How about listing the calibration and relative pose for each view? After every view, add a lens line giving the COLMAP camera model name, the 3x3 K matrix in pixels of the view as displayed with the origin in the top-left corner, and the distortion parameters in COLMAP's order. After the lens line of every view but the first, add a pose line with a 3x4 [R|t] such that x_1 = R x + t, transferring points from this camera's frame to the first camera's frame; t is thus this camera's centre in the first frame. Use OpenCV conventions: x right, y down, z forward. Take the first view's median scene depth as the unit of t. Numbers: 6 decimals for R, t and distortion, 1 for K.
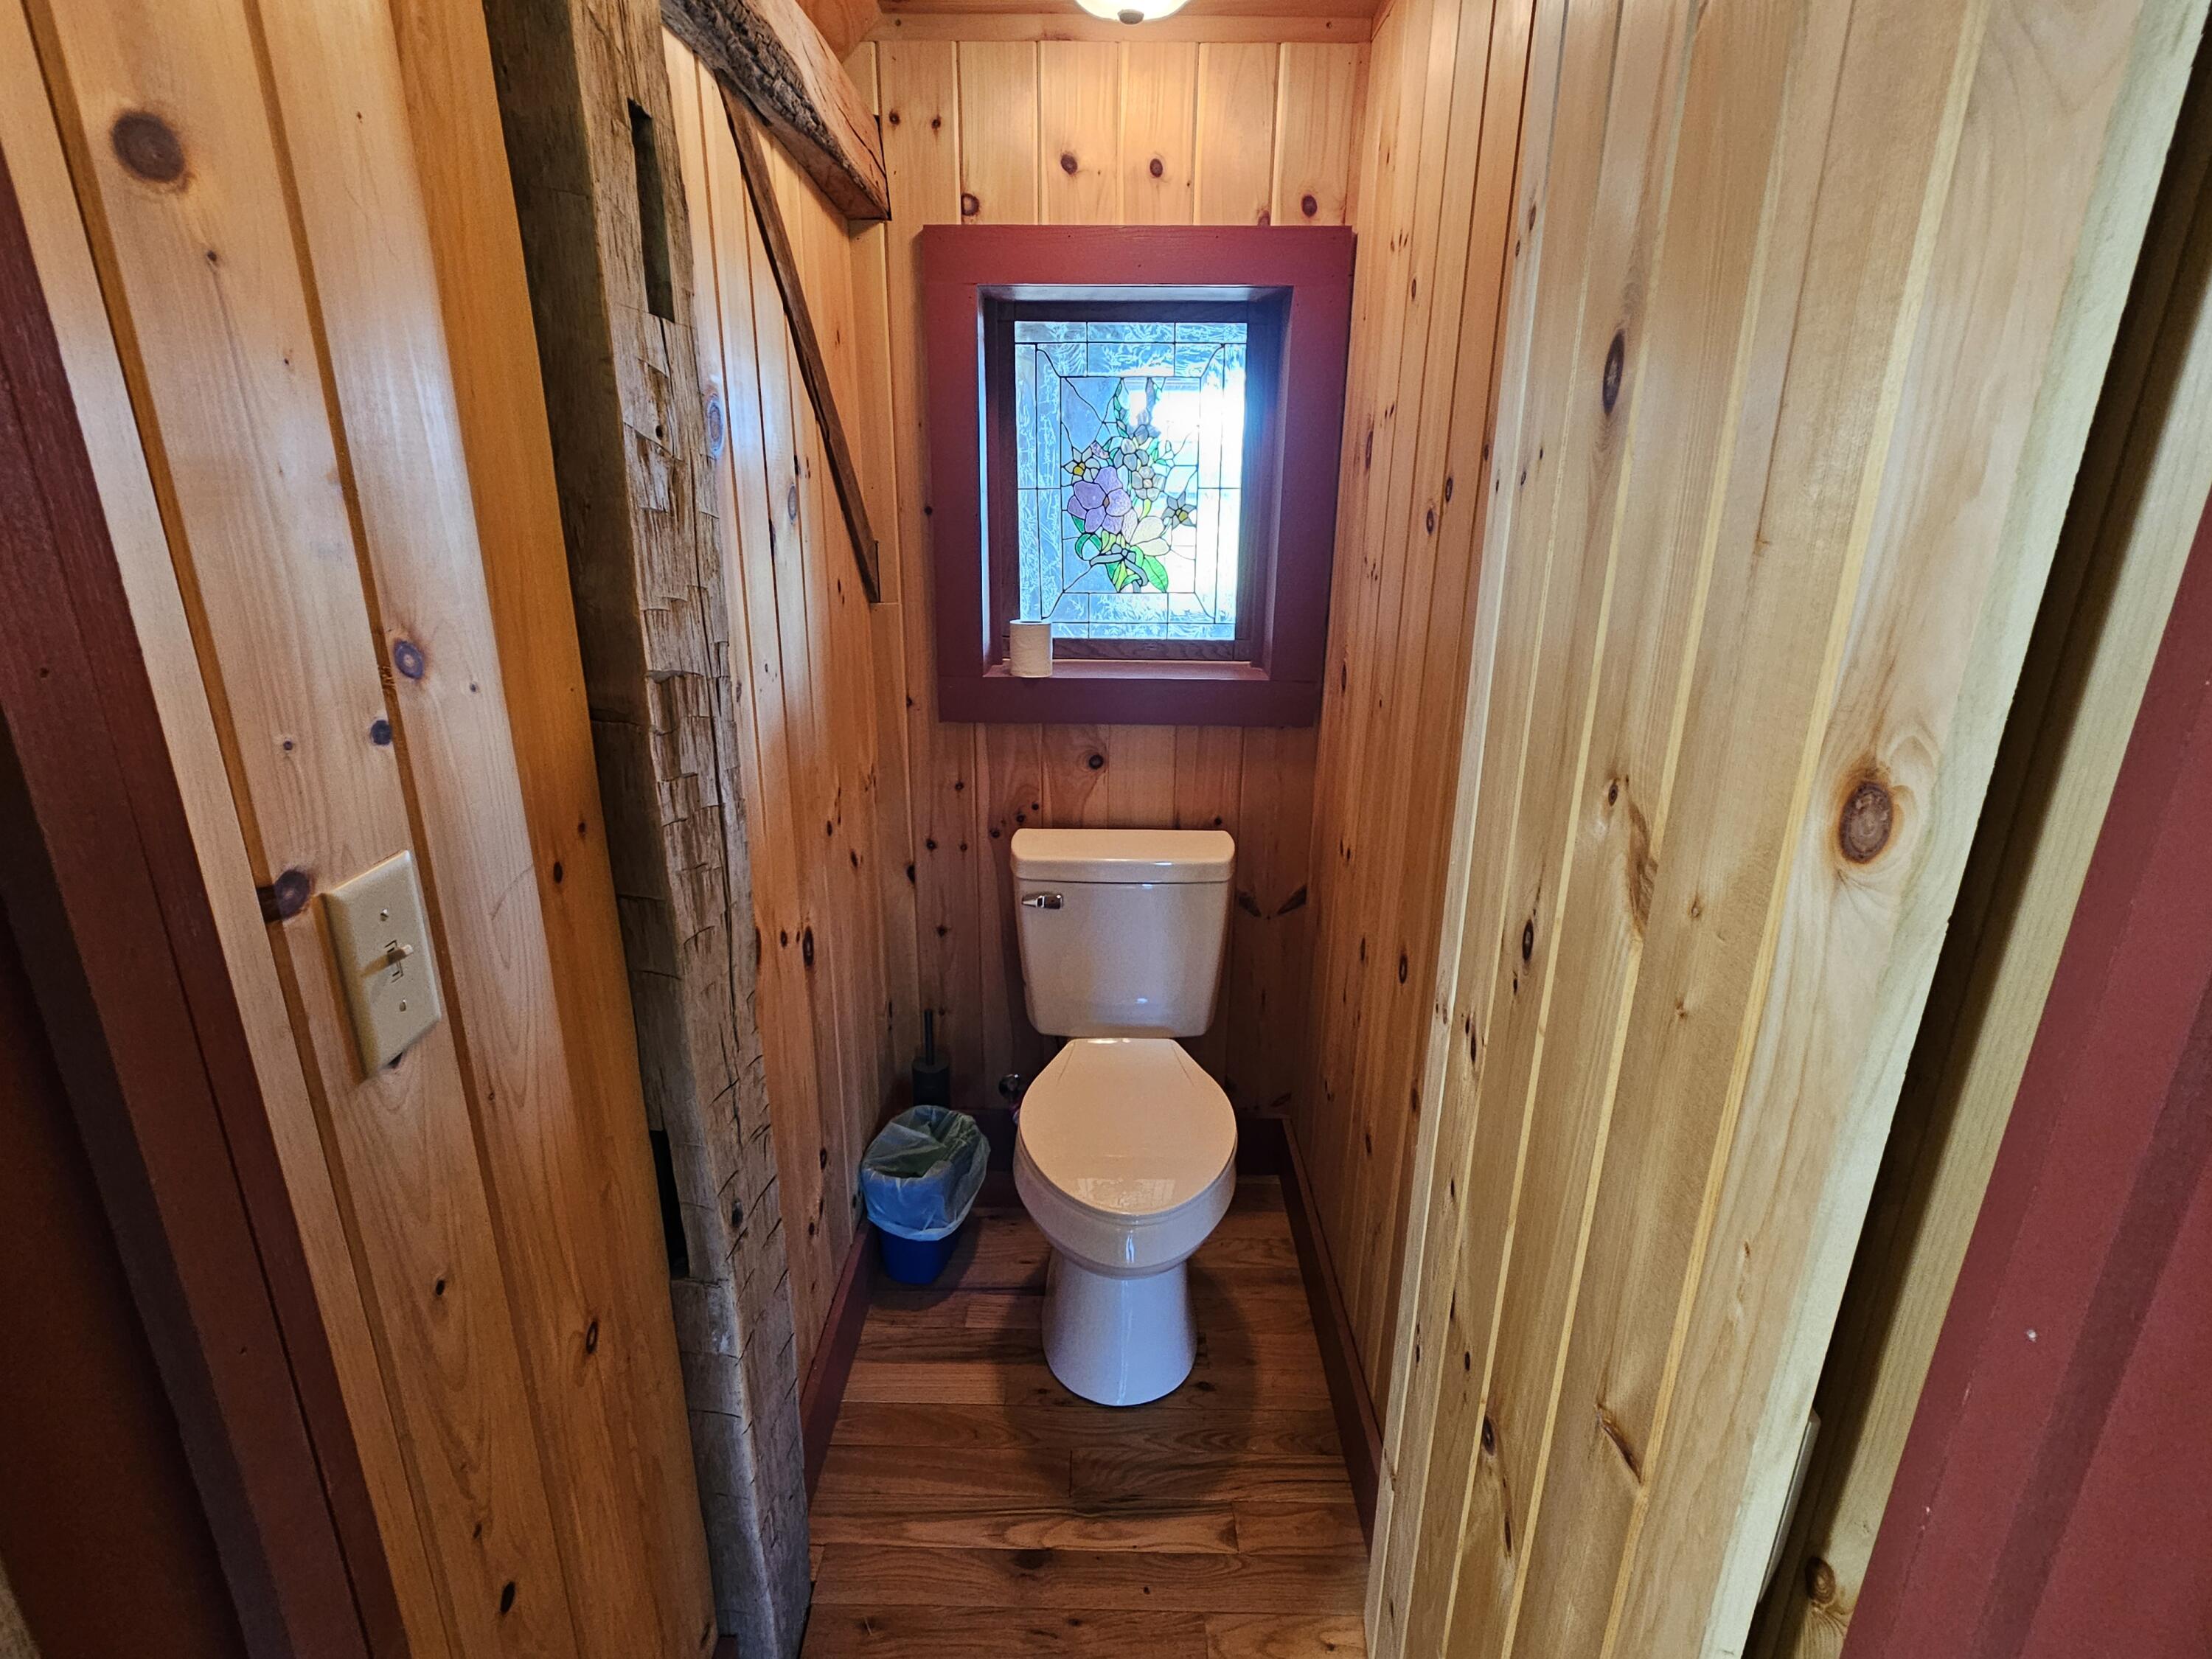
lens RADIAL K [[1063.5, 0, 1095.6], [0, 1063.5, 826.3], [0, 0, 1]] dist [0.000771, 0.001929]
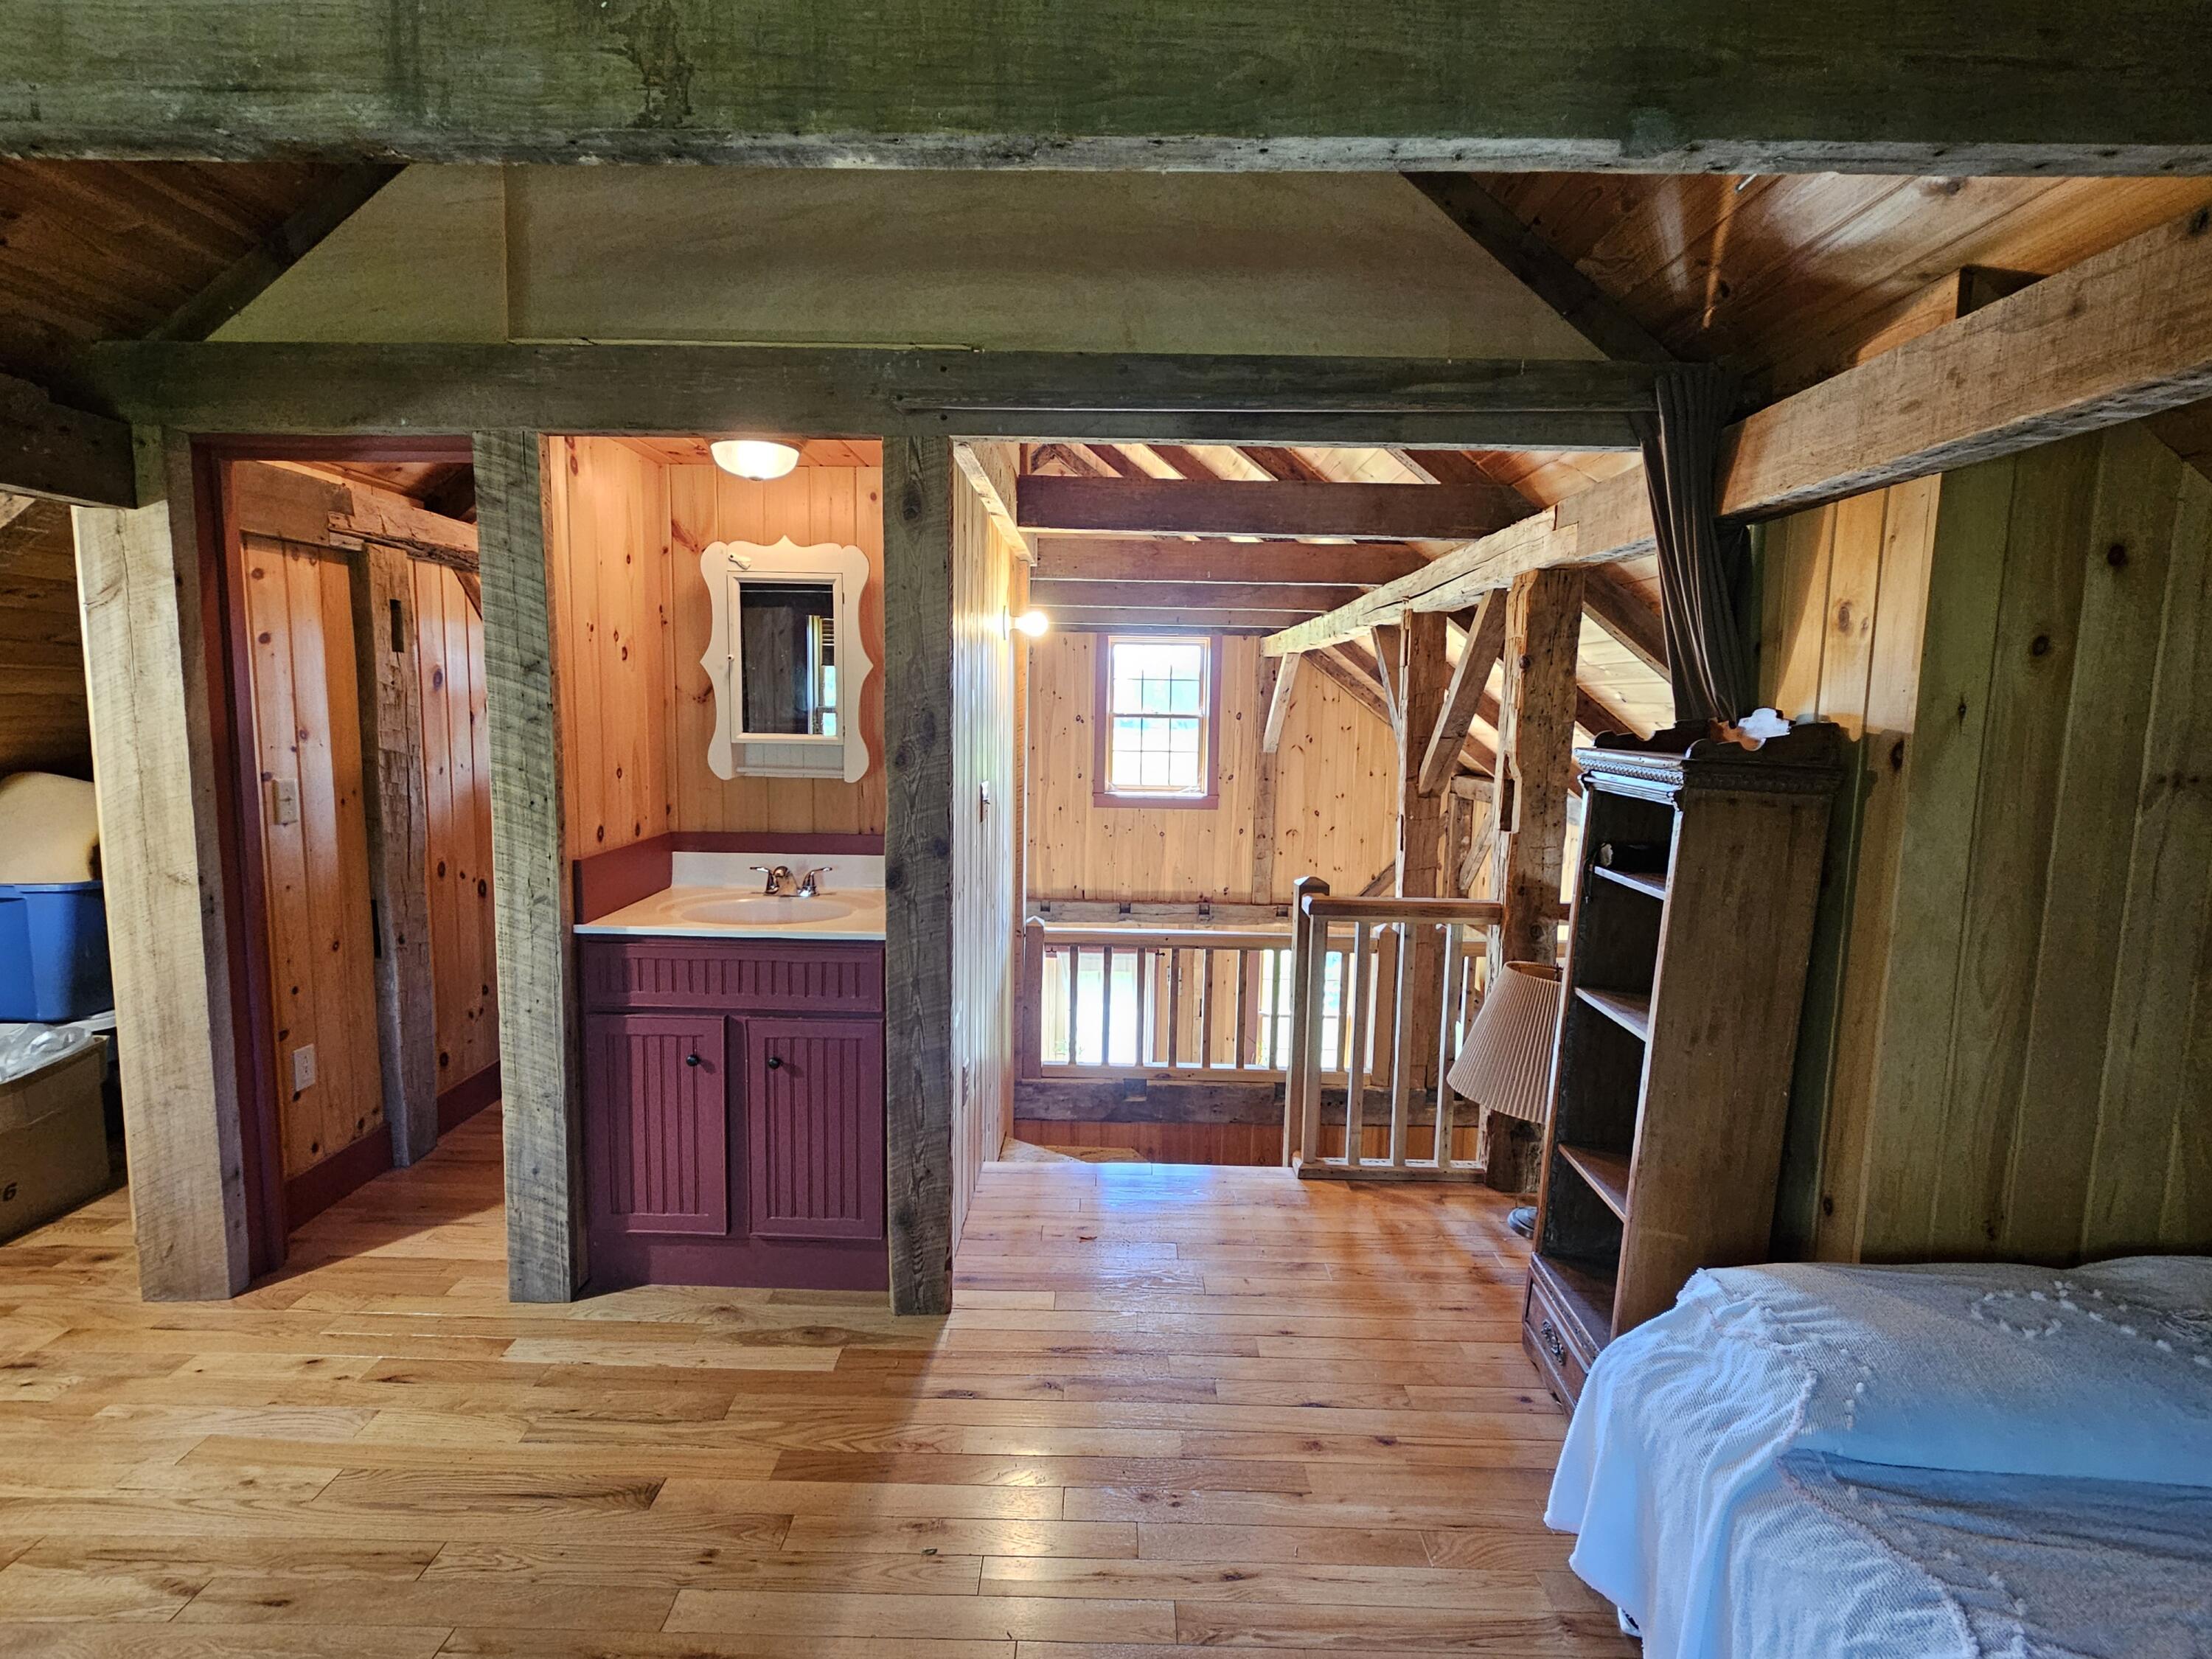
lens RADIAL K [[1063.5, 0, 1095.6], [0, 1063.5, 826.3], [0, 0, 1]] dist [0.000771, 0.001929]
pose [[0.999936, 0.009174, 0.006556, 1.877968], [-0.007678, 0.979762, -0.200019, 0.773112], [-0.008258, 0.199956, 0.979770, -2.350115]]
